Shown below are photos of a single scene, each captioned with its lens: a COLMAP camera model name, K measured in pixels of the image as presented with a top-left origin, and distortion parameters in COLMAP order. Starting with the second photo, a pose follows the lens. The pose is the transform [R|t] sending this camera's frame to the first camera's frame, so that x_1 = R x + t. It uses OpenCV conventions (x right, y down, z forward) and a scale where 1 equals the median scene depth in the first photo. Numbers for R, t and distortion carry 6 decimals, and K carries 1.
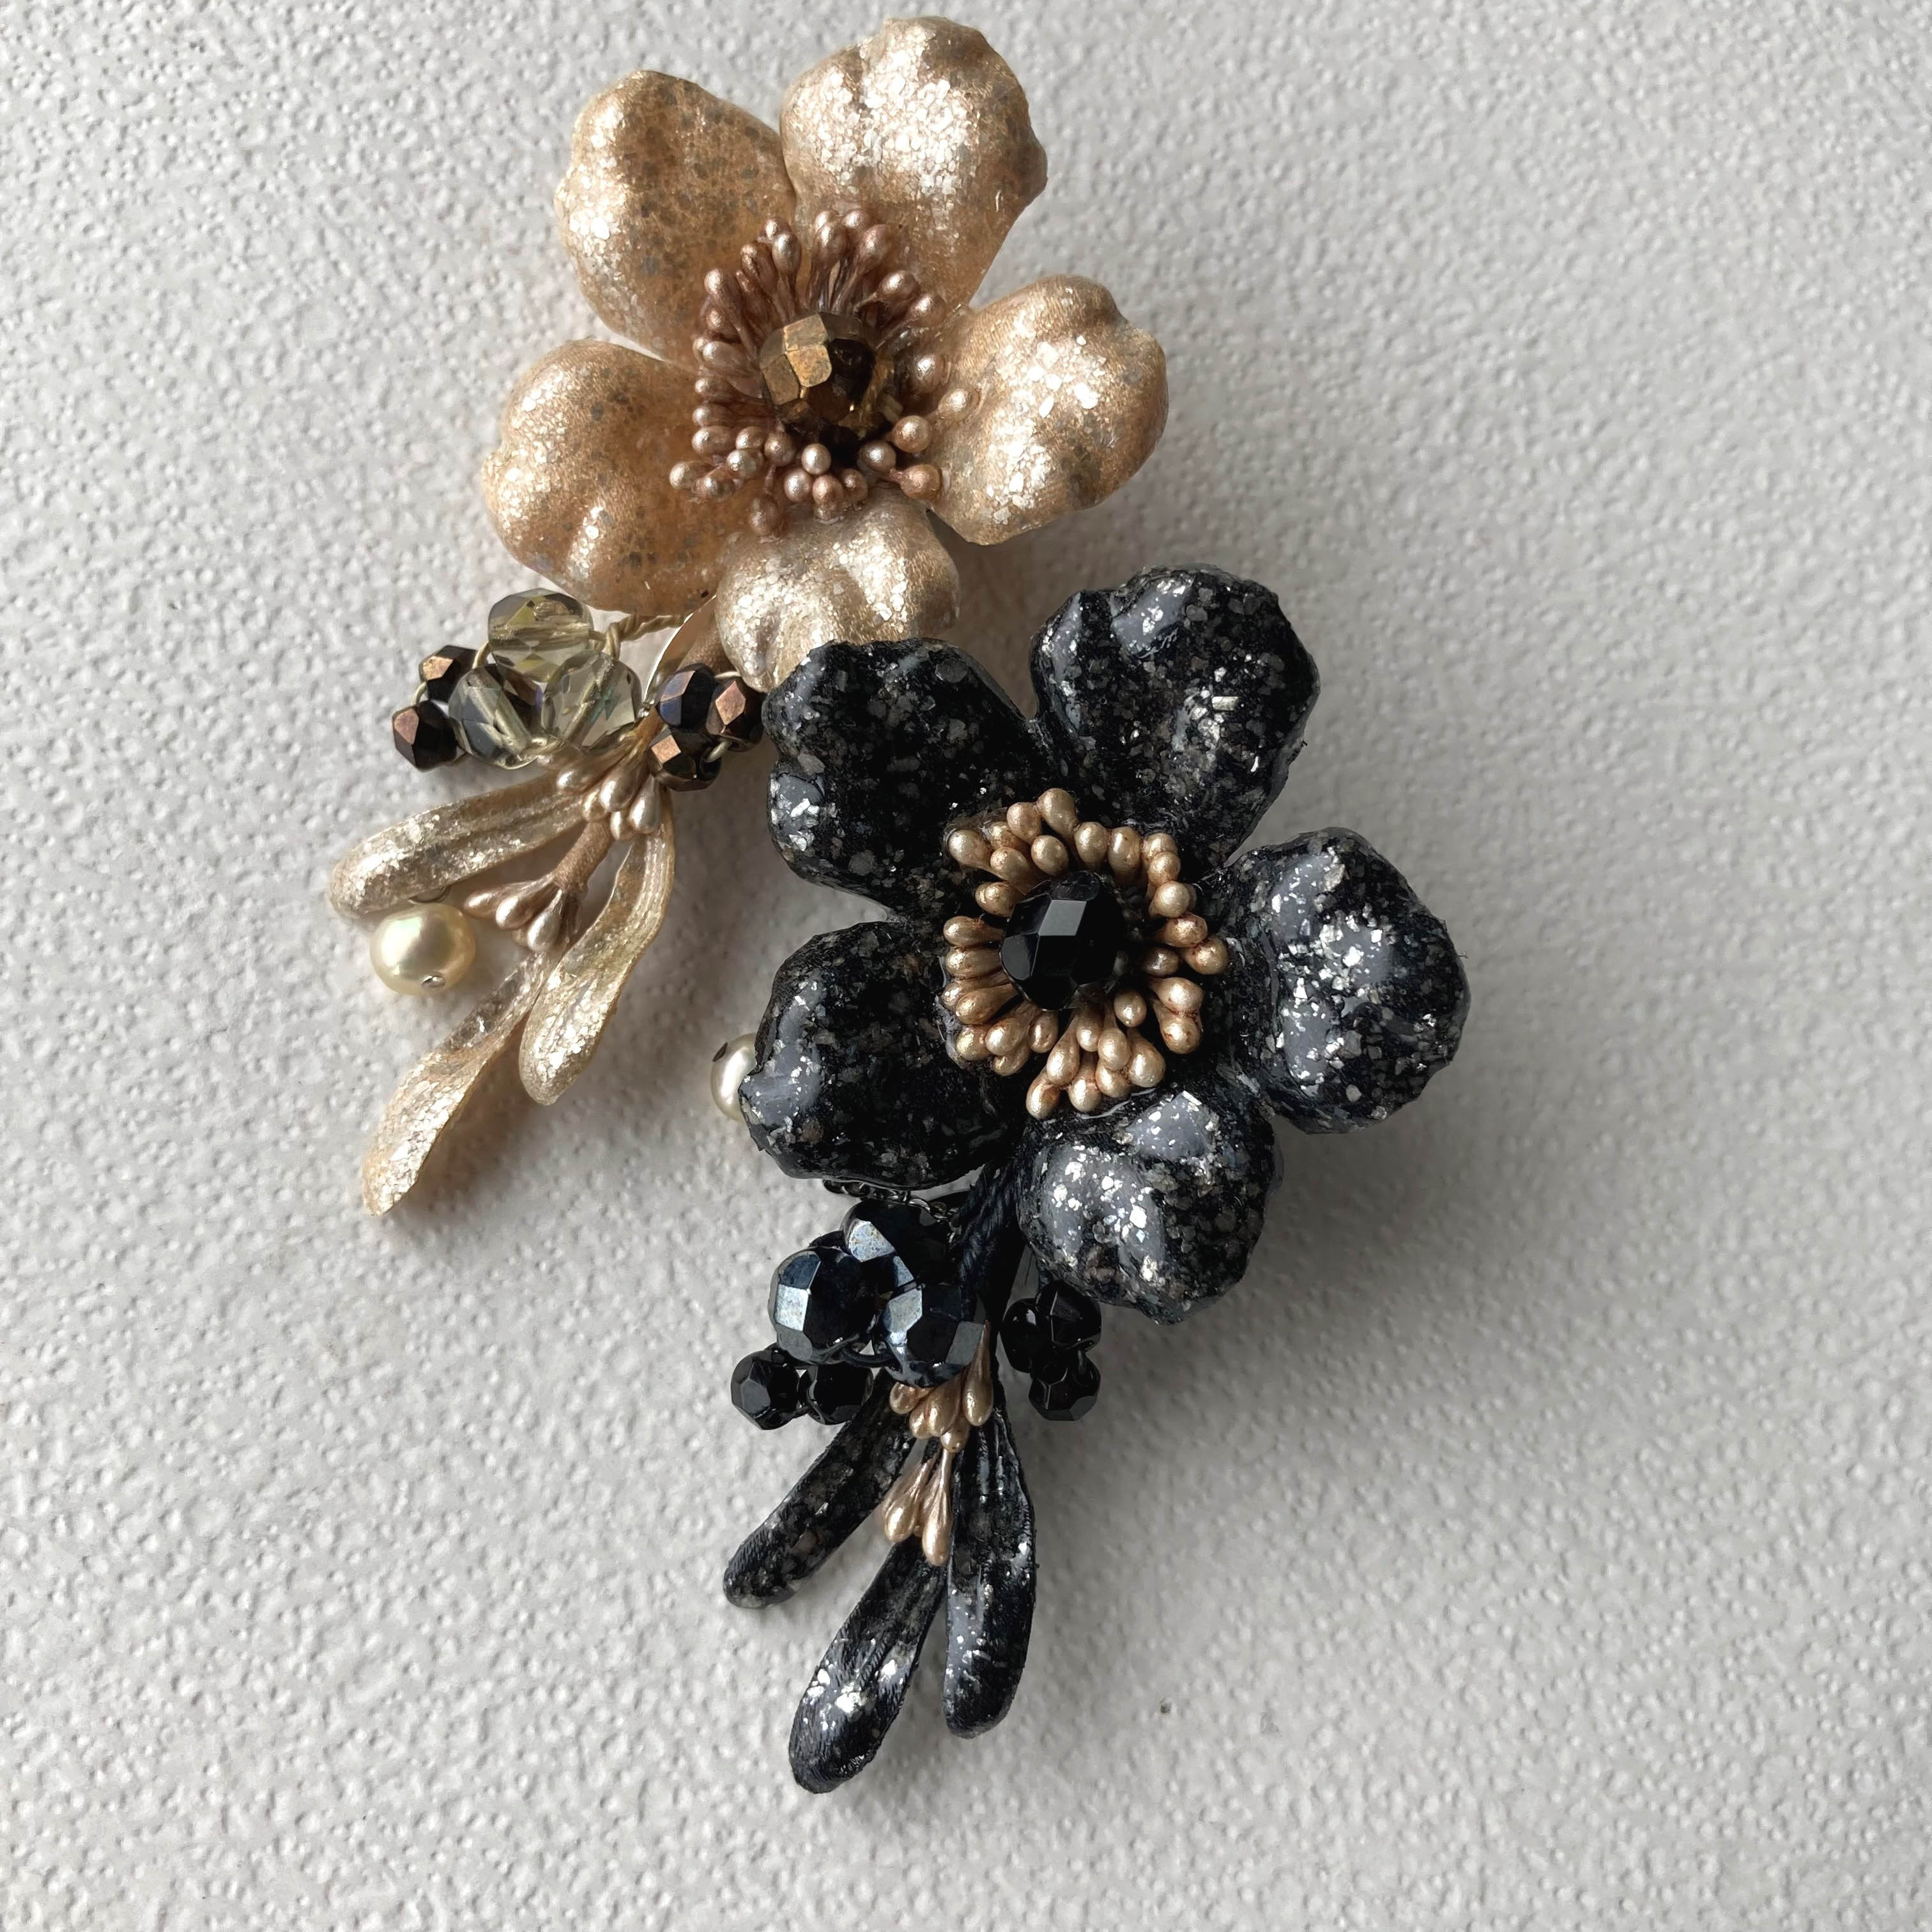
lens RADIAL K [[2110.0, 0, 970.9], [0, 2110.0, 965.6], [0, 0, 1]] dist [-0.027114, 0.000000]
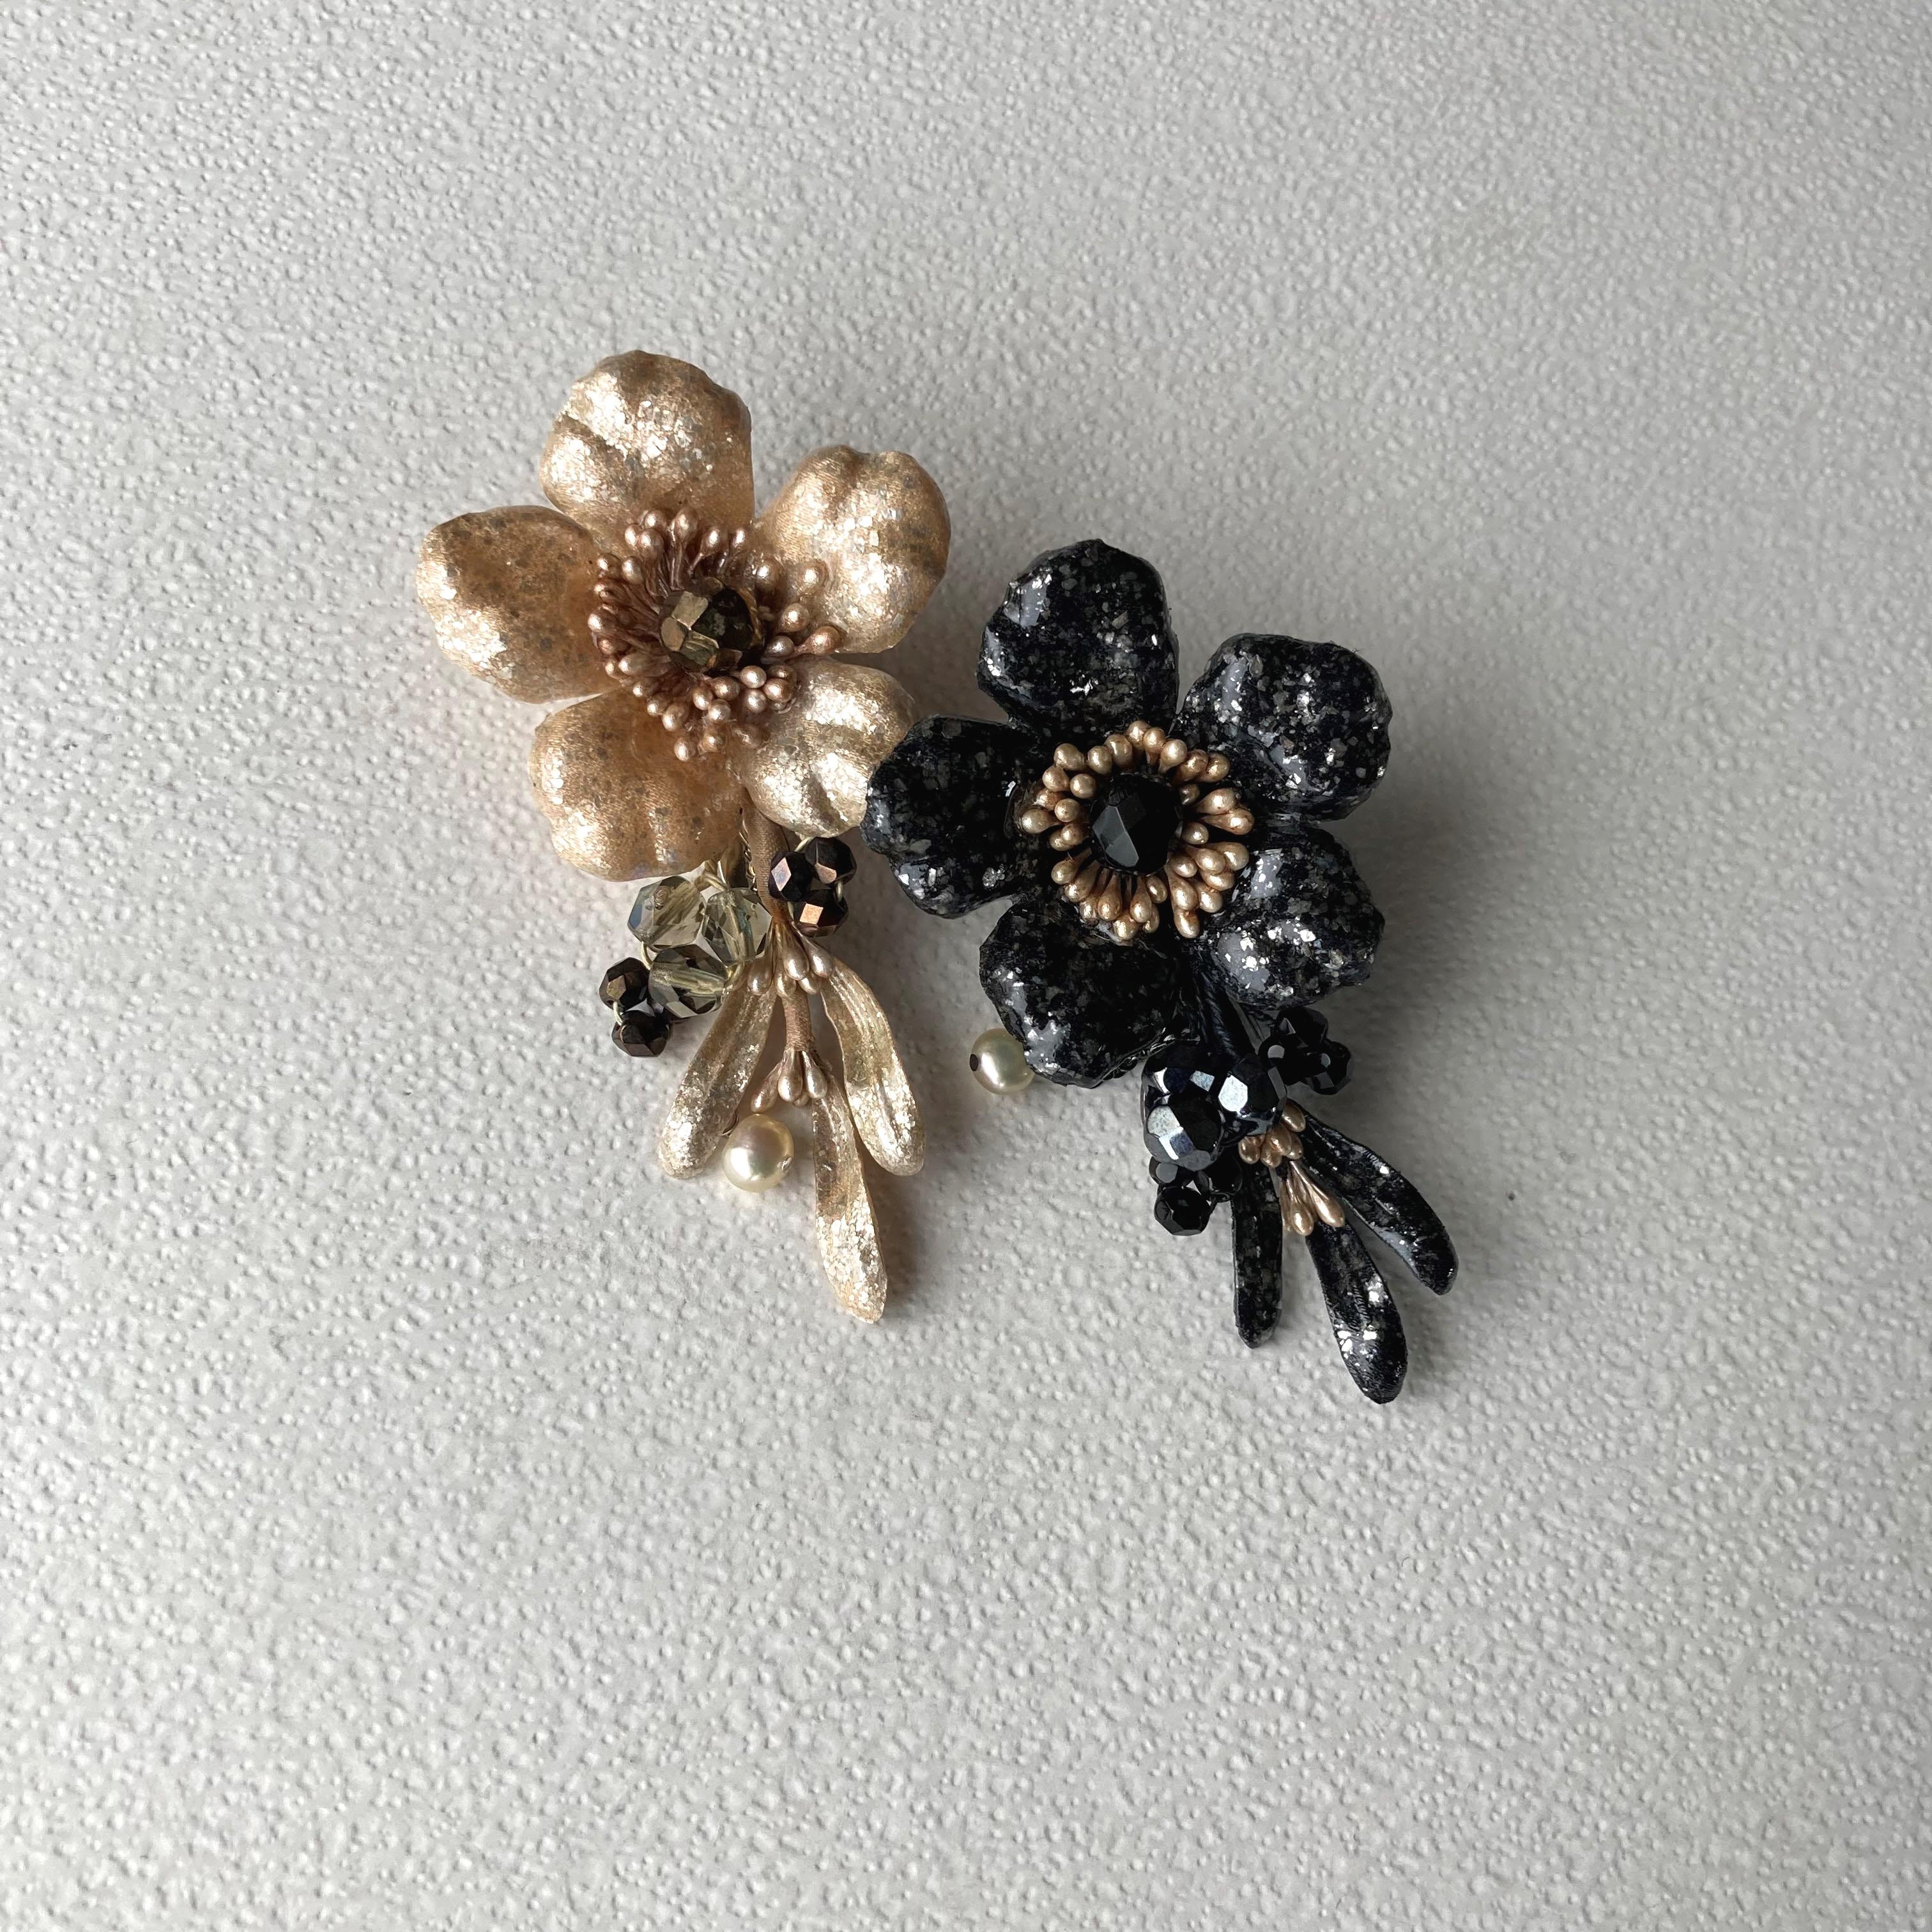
lens RADIAL K [[2110.0, 0, 952.9], [0, 2110.0, 950.5], [0, 0, 1]] dist [-0.027114, 0.000000]
pose [[0.731585, -0.653549, 0.194055, -0.357251], [0.650109, 0.754482, 0.090083, -0.148328], [-0.205285, 0.060254, 0.976846, -0.326639]]
